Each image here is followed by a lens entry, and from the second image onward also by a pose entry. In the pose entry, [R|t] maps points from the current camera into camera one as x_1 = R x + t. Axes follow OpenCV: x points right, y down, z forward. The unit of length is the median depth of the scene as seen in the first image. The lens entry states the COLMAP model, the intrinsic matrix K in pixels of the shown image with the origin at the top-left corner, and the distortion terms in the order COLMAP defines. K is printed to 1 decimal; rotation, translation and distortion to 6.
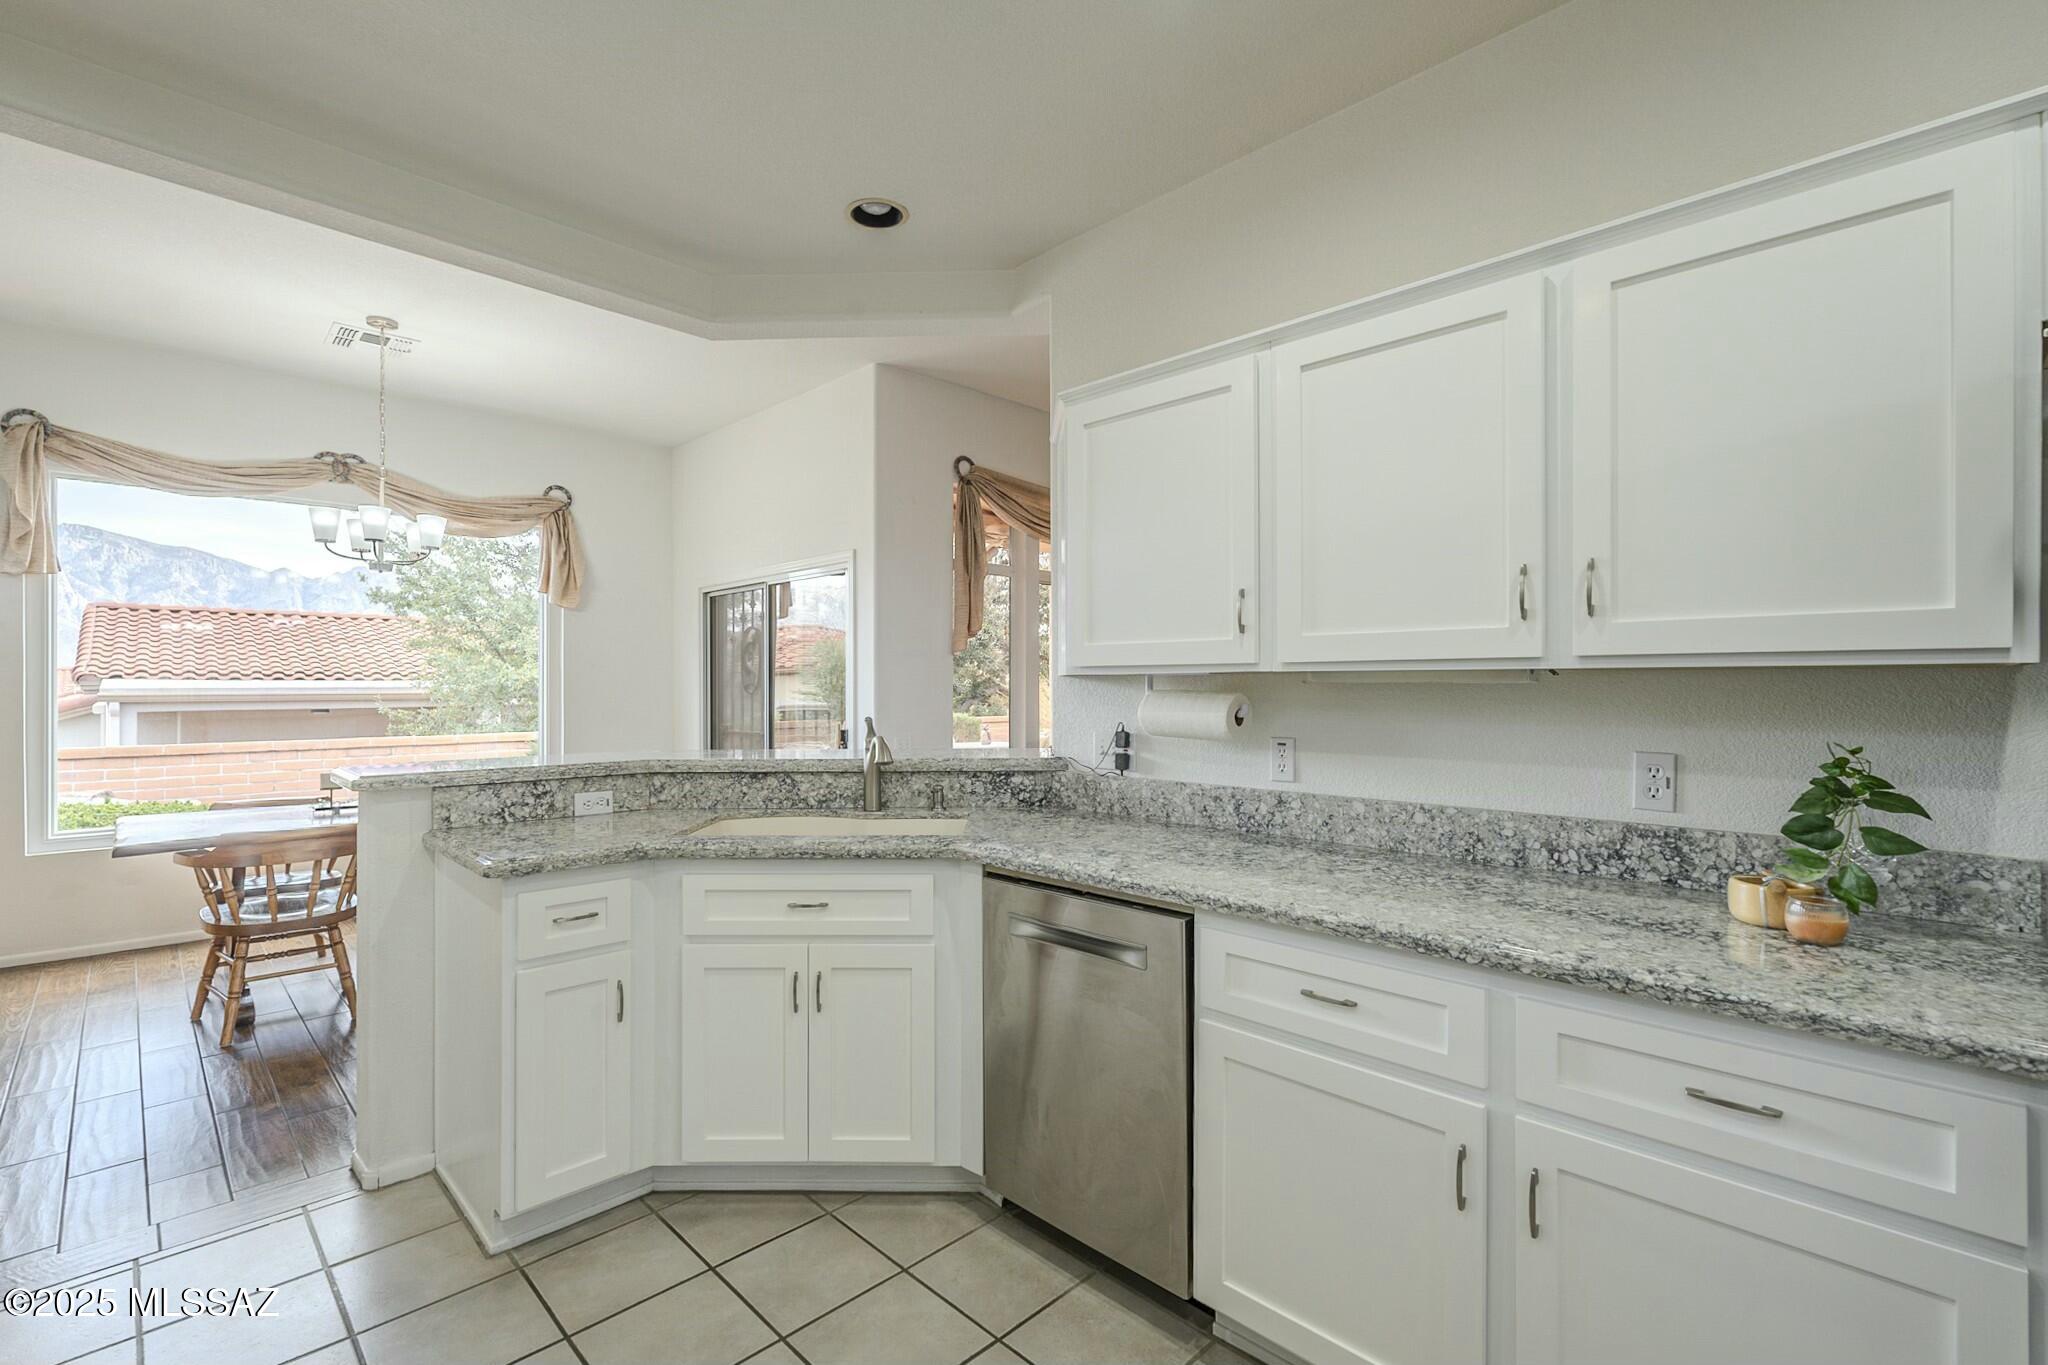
lens RADIAL K [[899.6, 0, 1013.7], [0, 899.6, 684.0], [0, 0, 1]] dist [-0.004981, 0.001221]
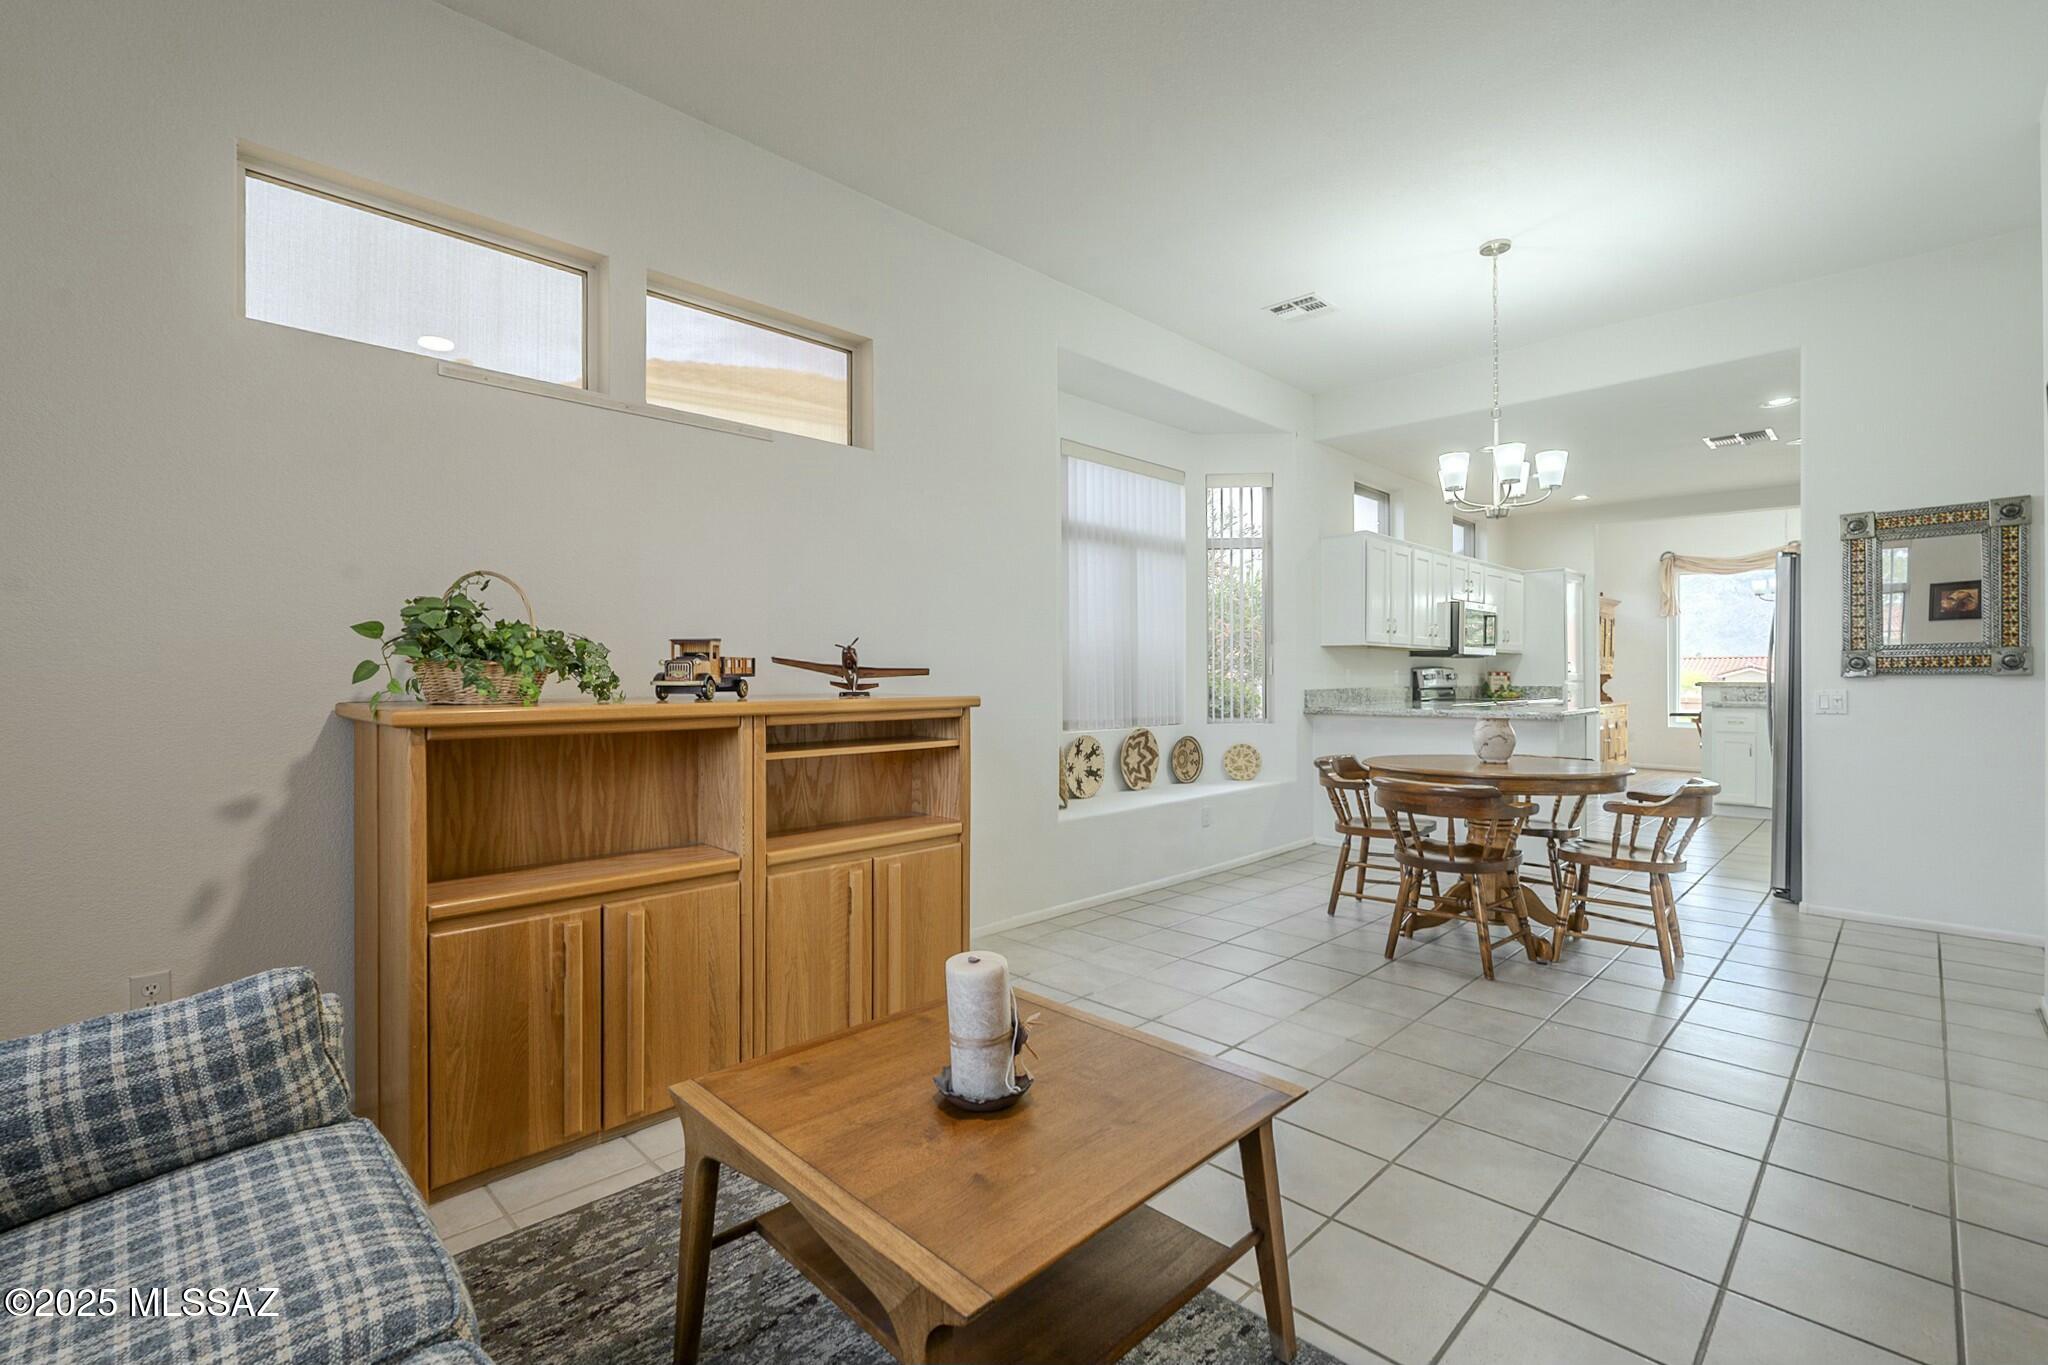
lens RADIAL K [[899.6, 0, 1015.7], [0, 899.6, 676.6], [0, 0, 1]] dist [-0.004981, 0.001221]
pose [[-0.000402, 0.001762, -0.999998, 1.673196], [0.004671, 0.999988, 0.001760, 0.041715], [0.999989, -0.004671, -0.000410, -0.986964]]
